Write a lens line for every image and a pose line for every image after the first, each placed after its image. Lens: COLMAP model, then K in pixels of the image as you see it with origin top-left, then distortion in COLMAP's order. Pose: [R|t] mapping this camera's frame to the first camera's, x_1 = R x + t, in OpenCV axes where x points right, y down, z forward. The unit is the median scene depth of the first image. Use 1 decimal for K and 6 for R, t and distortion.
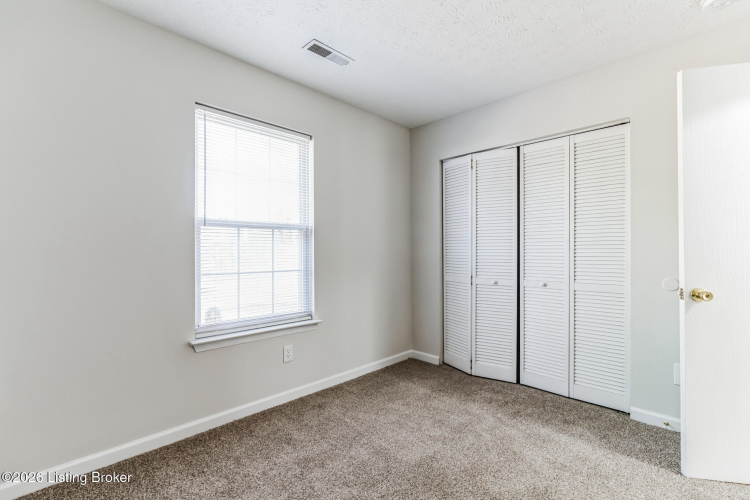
lens RADIAL K [[338.7, 0, 394.8], [0, 338.7, 252.5], [0, 0, 1]] dist [-0.000089, 0.000077]
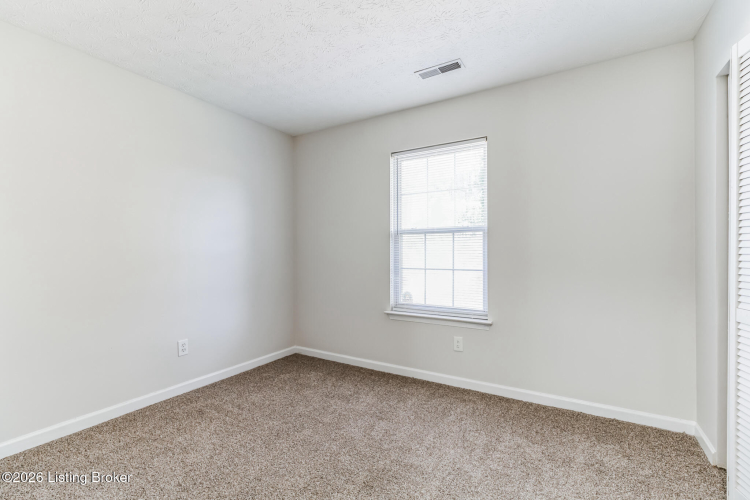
lens RADIAL K [[344.1, 0, 377.3], [0, 344.1, 252.3], [0, 0, 1]] dist [-0.000849, 0.000033]
pose [[0.214591, -0.006698, -0.976681, 0.767981], [-0.005748, 0.999951, -0.008121, 0.009460], [0.976687, 0.007356, 0.214542, 0.520111]]
